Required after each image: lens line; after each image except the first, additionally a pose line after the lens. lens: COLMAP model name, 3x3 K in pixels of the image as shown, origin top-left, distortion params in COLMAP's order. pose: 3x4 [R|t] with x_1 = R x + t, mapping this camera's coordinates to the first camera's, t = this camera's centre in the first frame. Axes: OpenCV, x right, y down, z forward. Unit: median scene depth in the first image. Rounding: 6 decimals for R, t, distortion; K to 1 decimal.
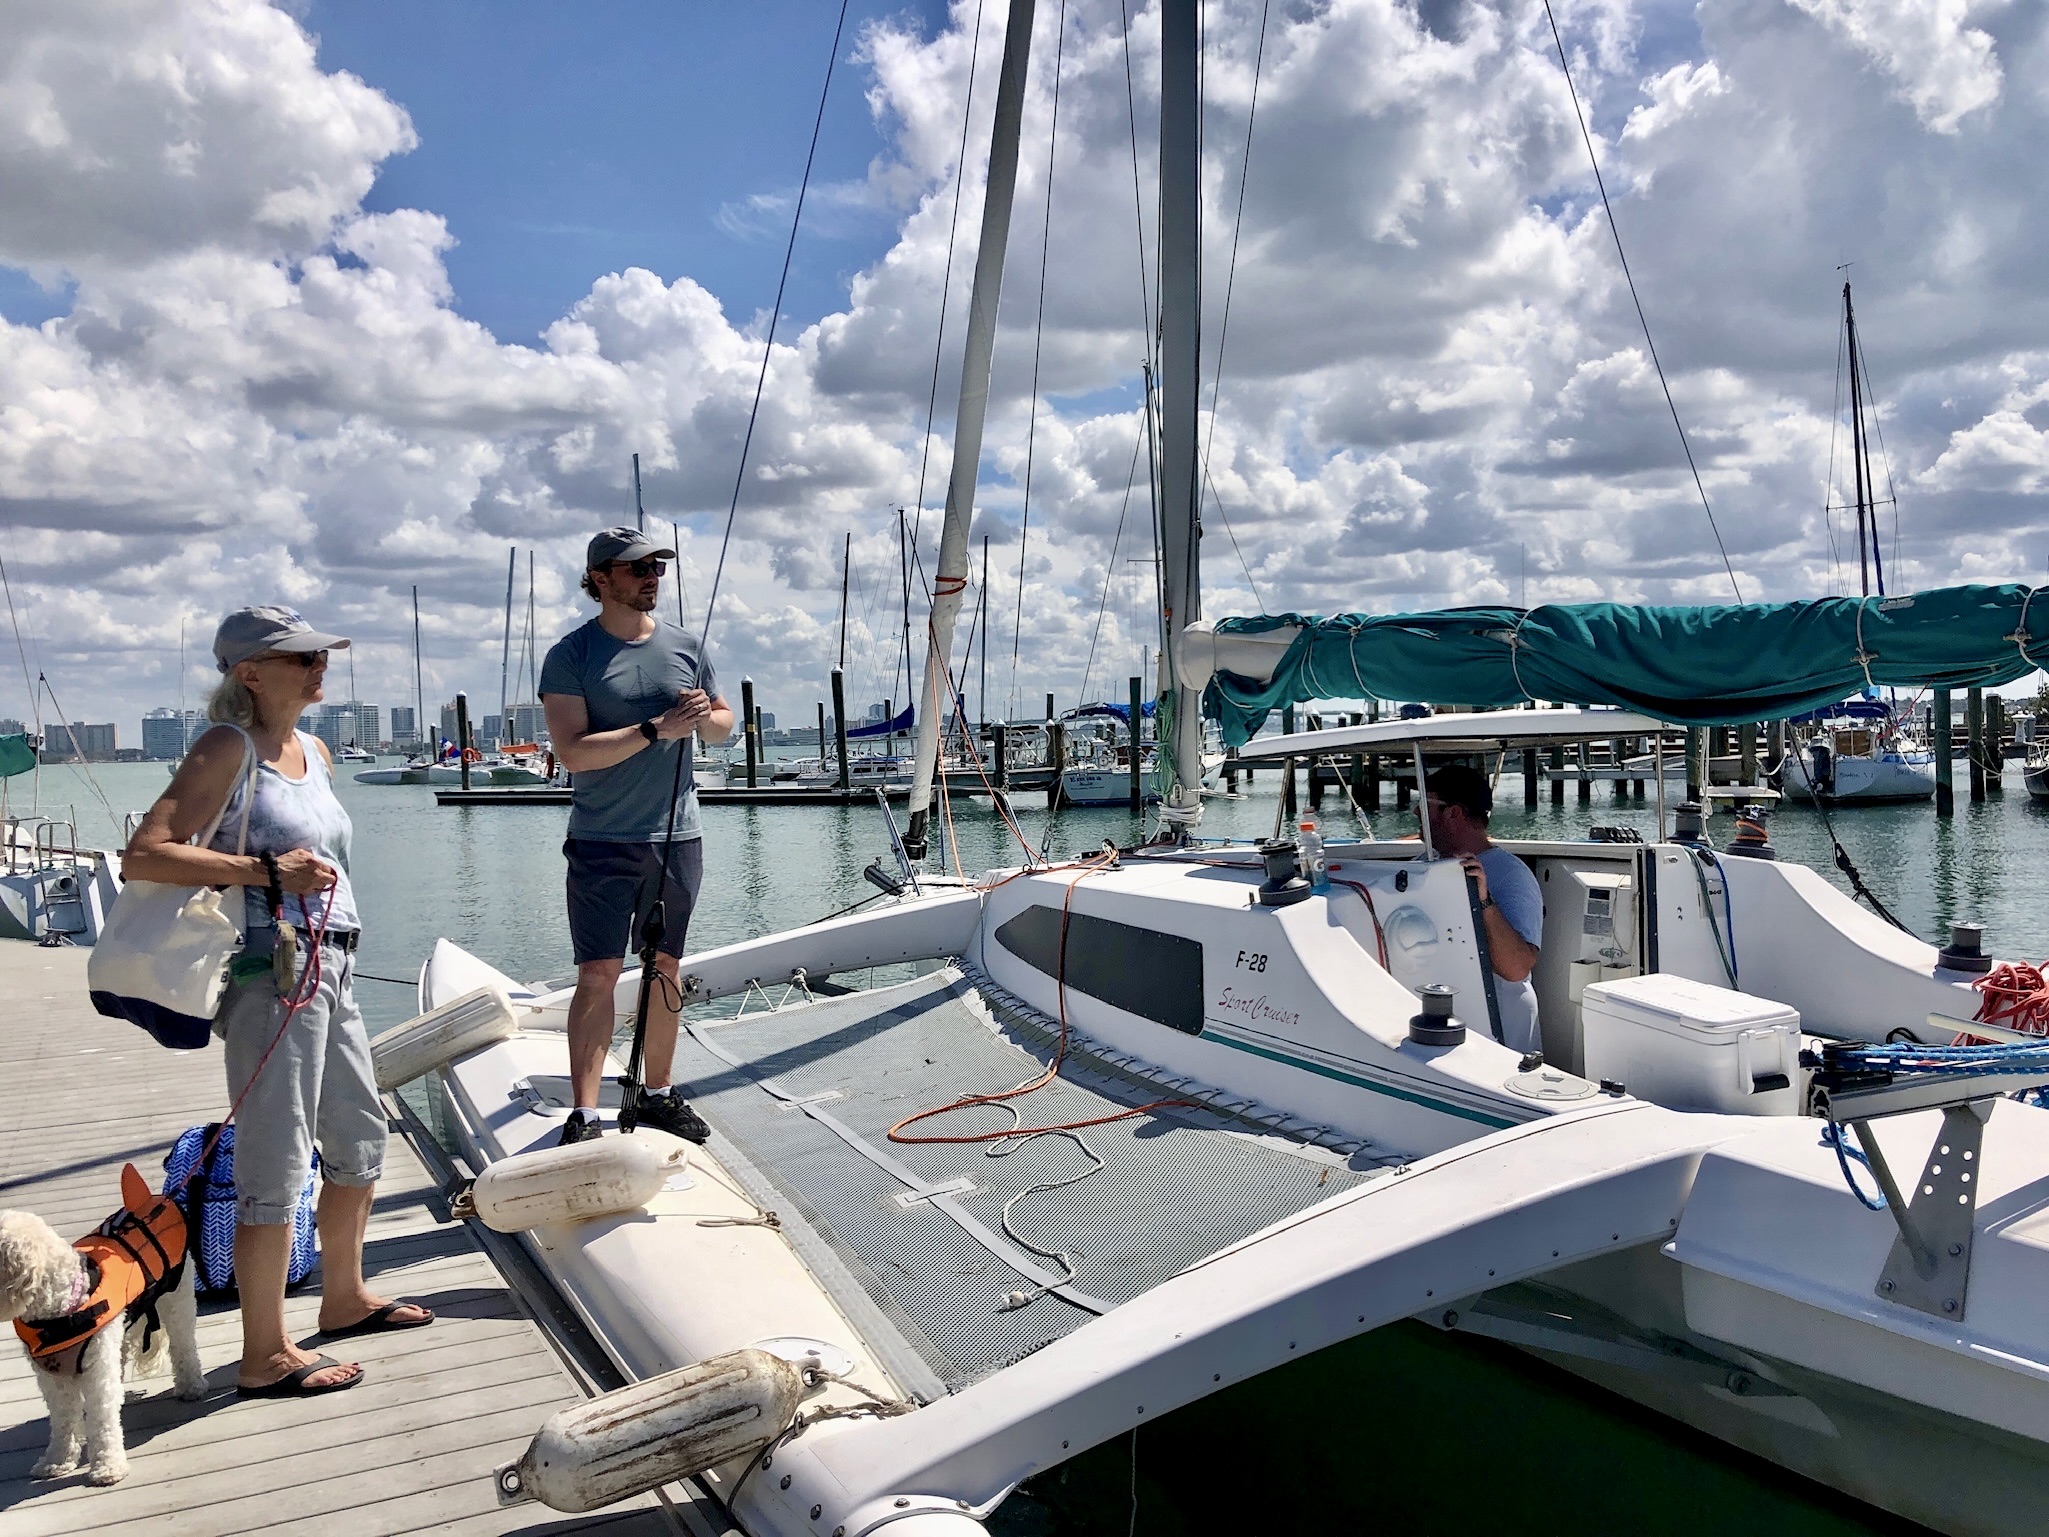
lens RADIAL K [[1675.9, 0, 1024.4], [0, 1675.9, 771.6], [0, 0, 1]] dist [-0.009245, 0.050641]
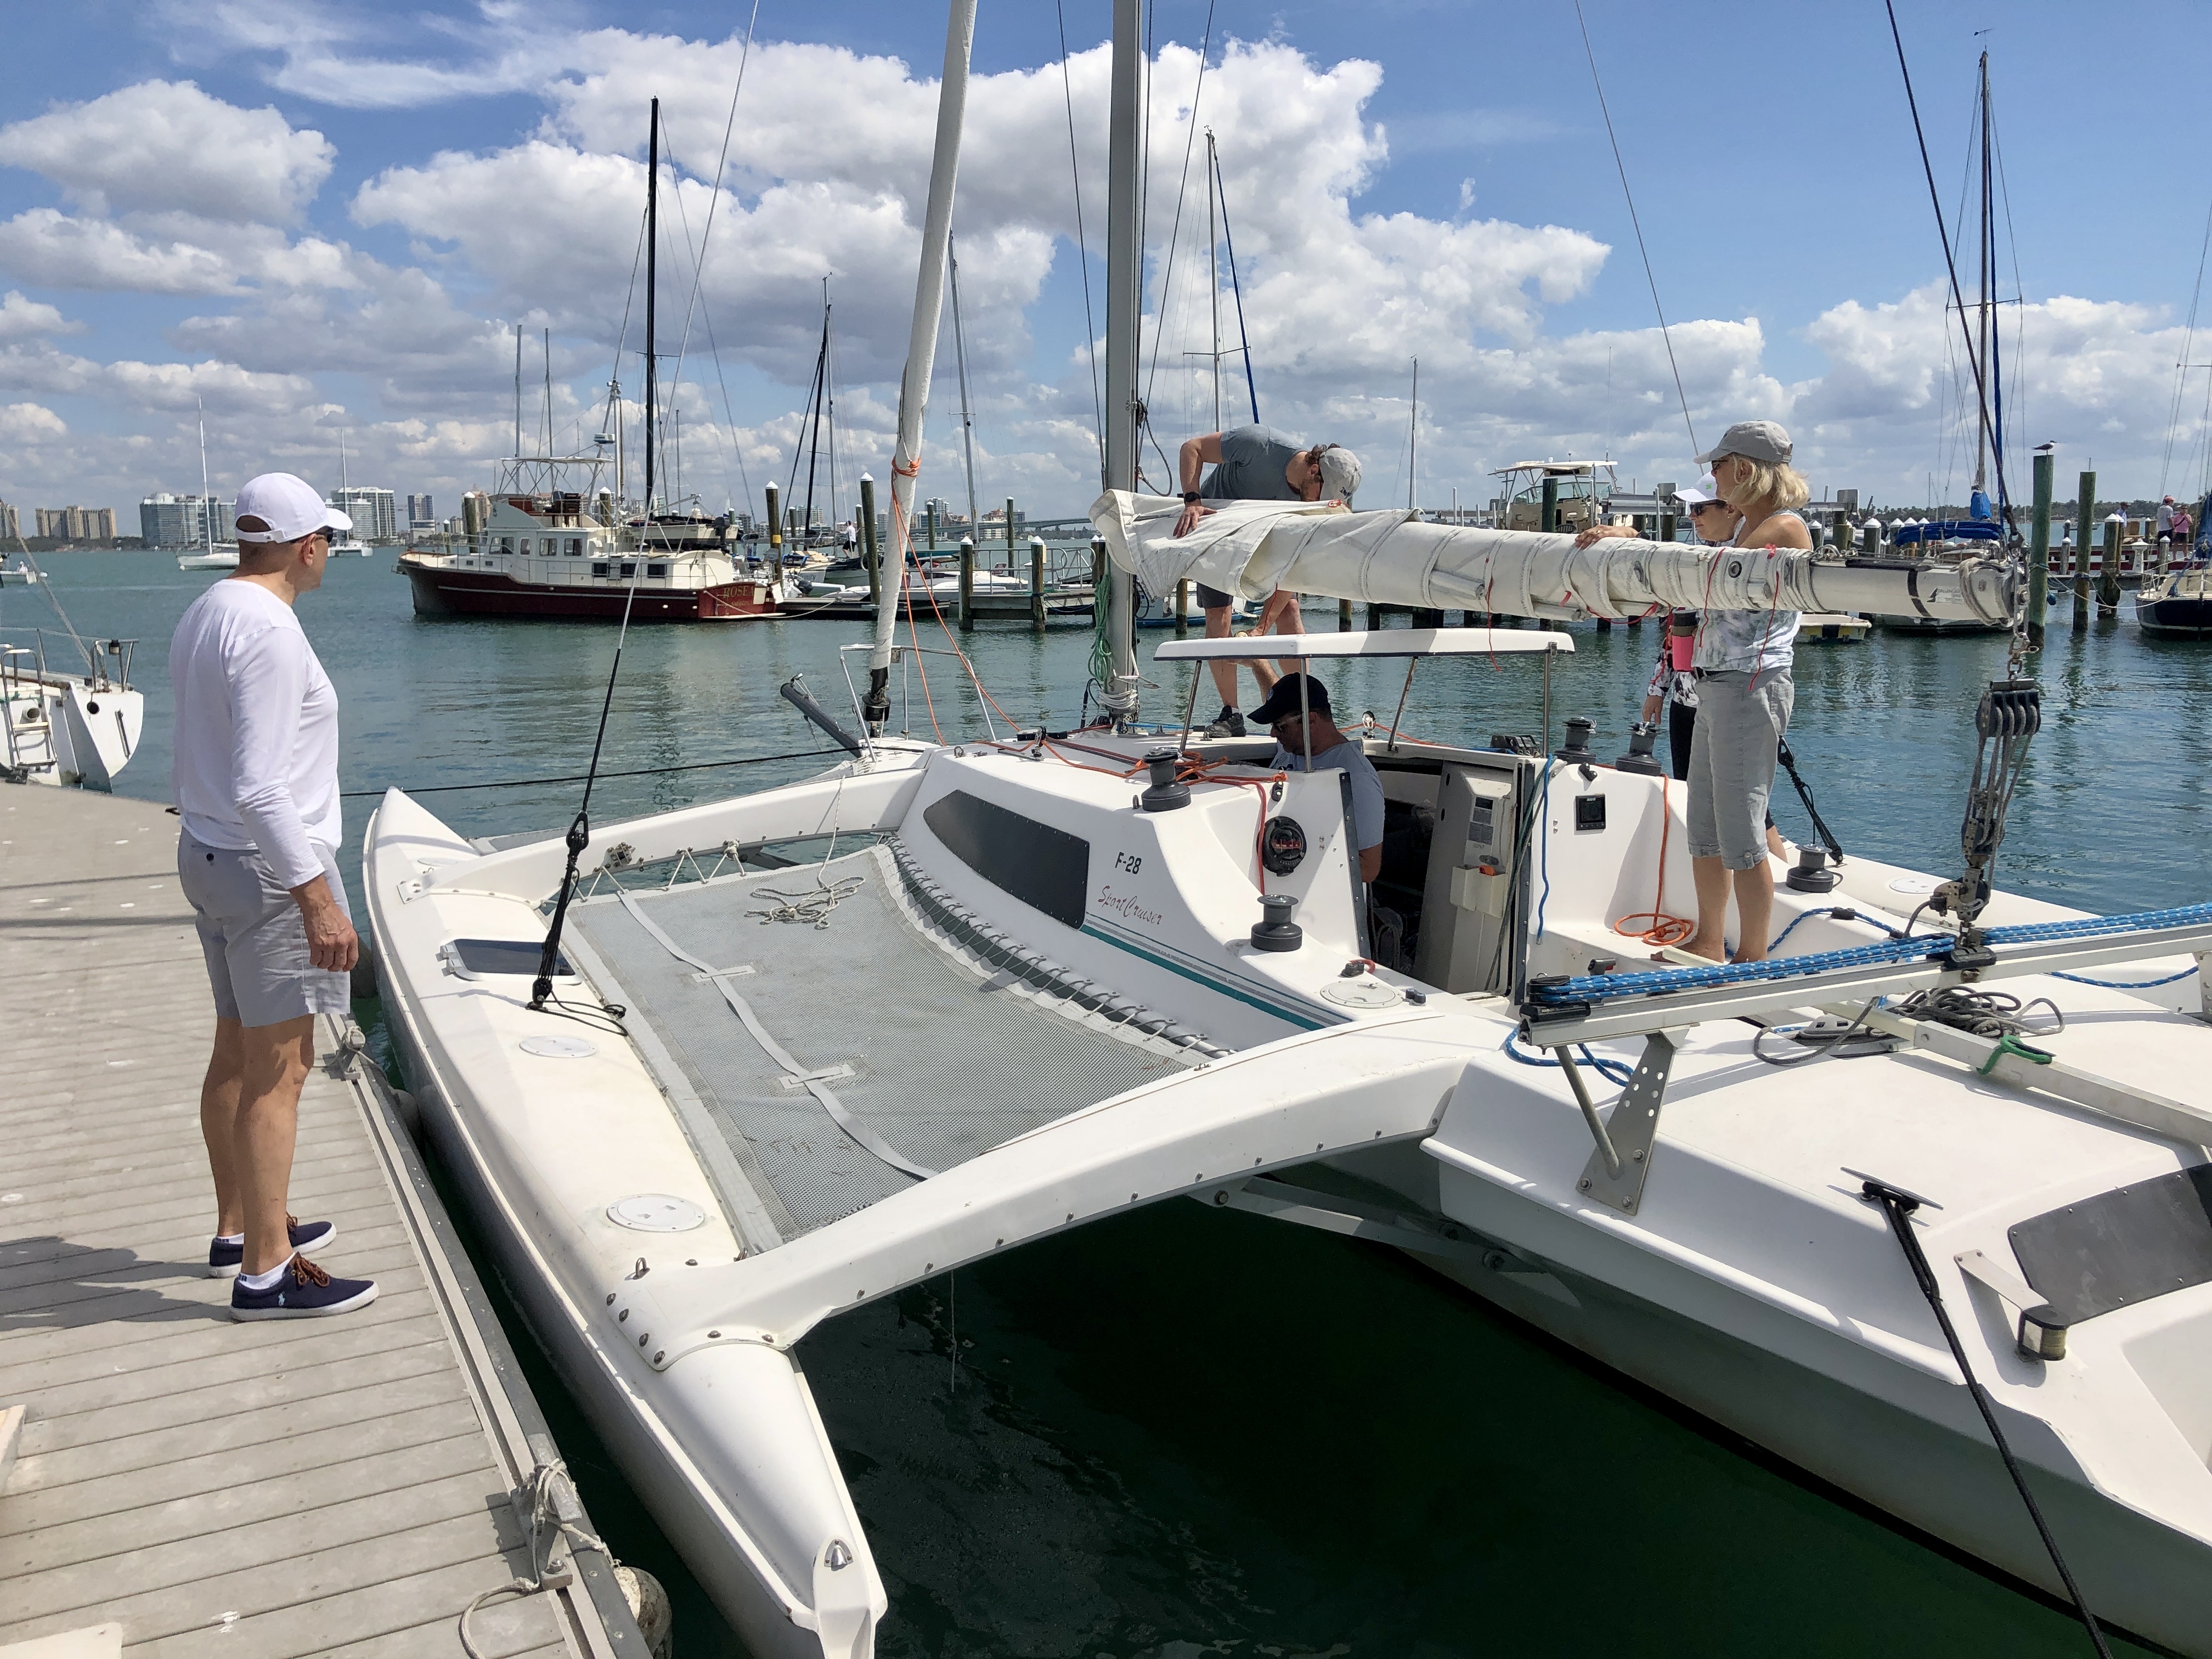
lens RADIAL K [[1809.2, 0, 1112.1], [0, 1809.2, 821.2], [0, 0, 1]] dist [-0.009245, 0.050641]
pose [[0.999499, 0.031179, 0.005369, 0.118147], [-0.031610, 0.991335, 0.127496, -0.056689], [-0.001348, -0.127602, 0.991825, -0.124287]]
